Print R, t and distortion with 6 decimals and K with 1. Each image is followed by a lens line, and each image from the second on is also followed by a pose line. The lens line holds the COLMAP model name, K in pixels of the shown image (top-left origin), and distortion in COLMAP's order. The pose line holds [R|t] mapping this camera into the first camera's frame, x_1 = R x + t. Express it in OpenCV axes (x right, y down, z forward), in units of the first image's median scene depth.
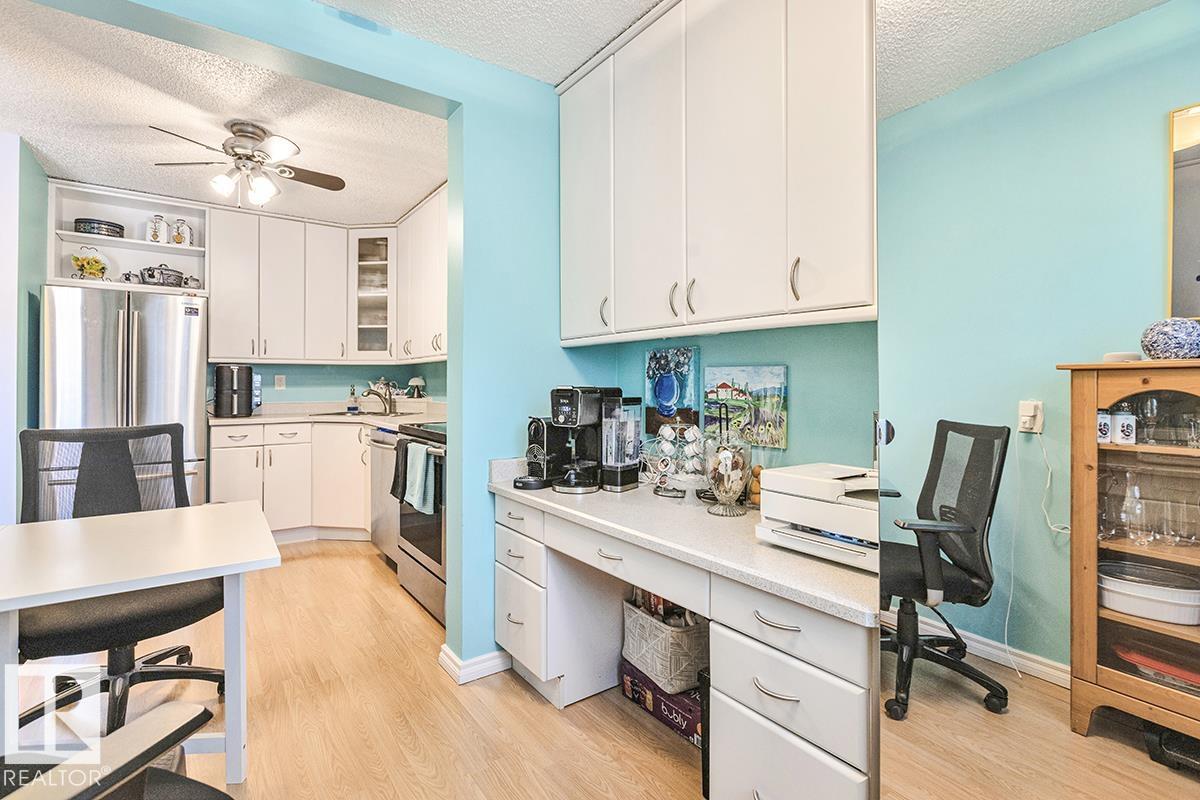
lens RADIAL K [[565.3, 0, 602.8], [0, 565.3, 390.6], [0, 0, 1]] dist [0.001923, 0.000080]
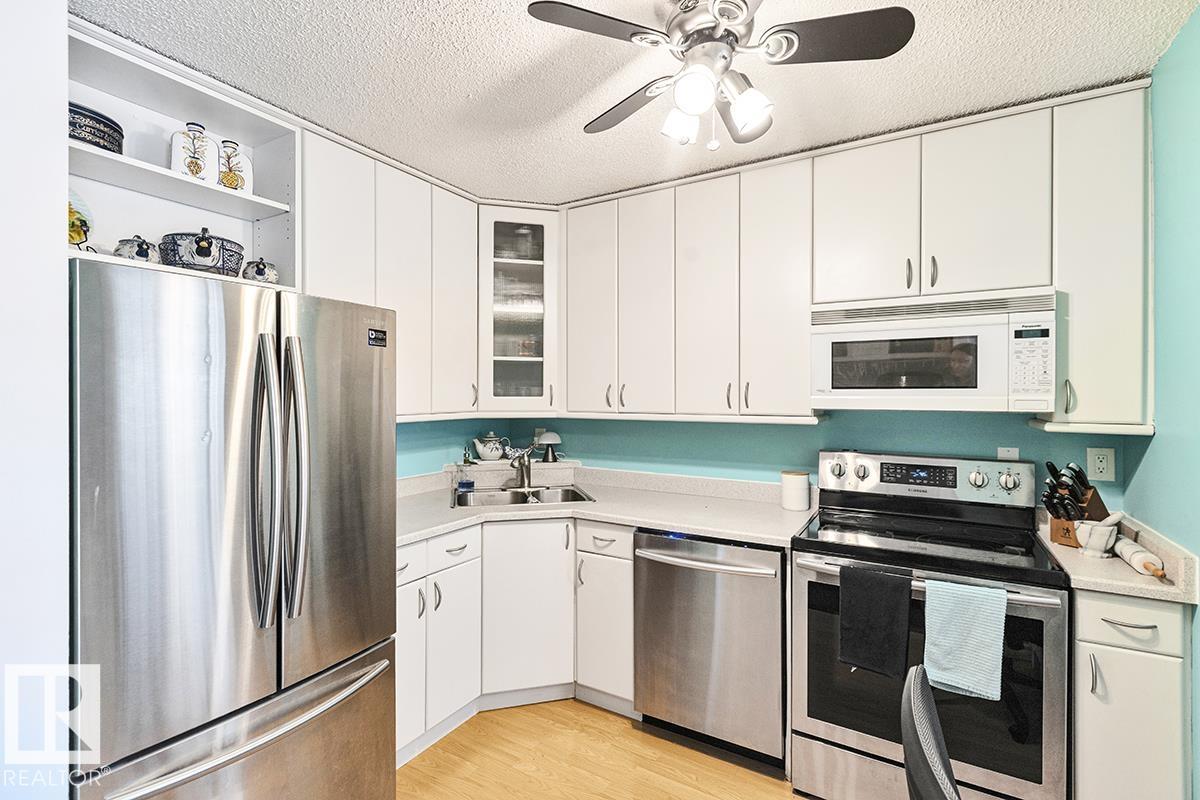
lens RADIAL K [[546.5, 0, 600.8], [0, 546.5, 398.3], [0, 0, 1]] dist [0.003137, 0.000582]
pose [[0.919677, -0.001278, 0.392674, -0.568906], [0.001492, 0.999999, -0.000241, -0.068225], [-0.392673, 0.000808, 0.919678, 0.385765]]
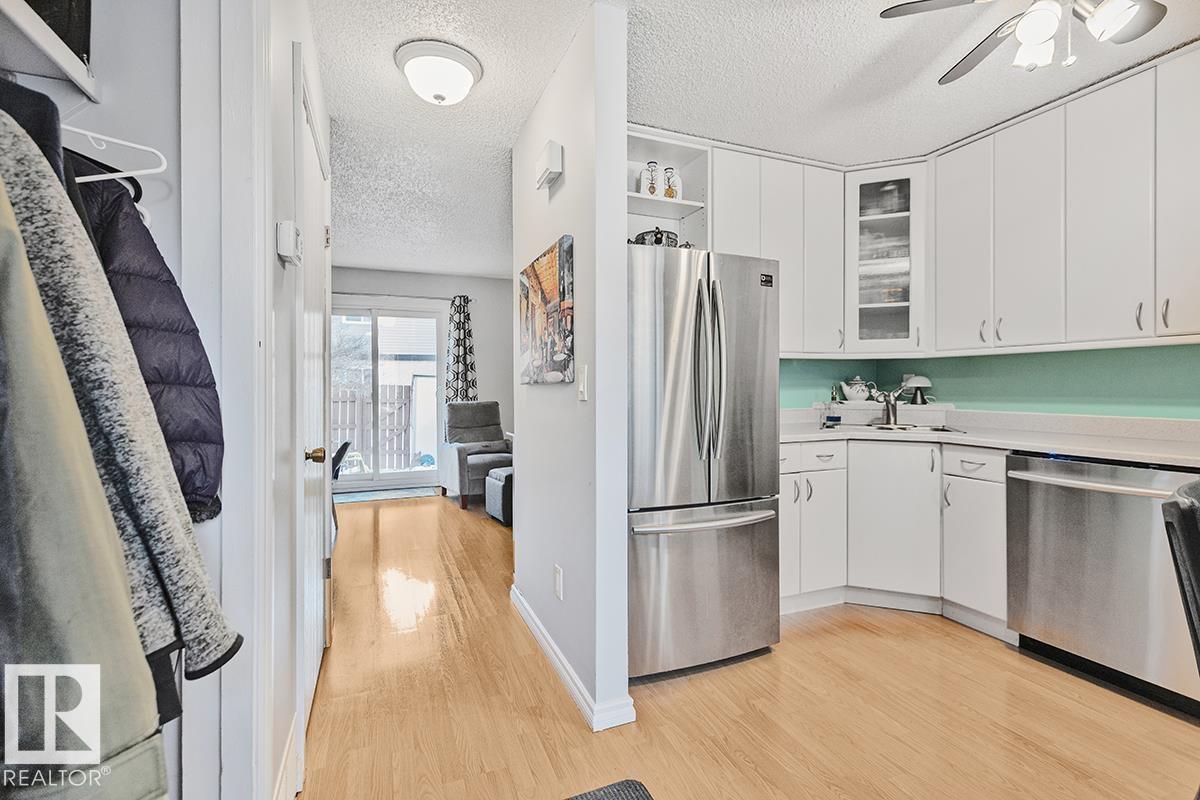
lens RADIAL K [[546.5, 0, 602.3], [0, 546.5, 387.2], [0, 0, 1]] dist [0.003137, 0.000582]
pose [[0.971482, -0.002124, -0.237105, -0.590898], [0.001169, 0.999991, -0.004167, -0.007130], [0.237111, 0.003772, 0.971475, 0.245274]]
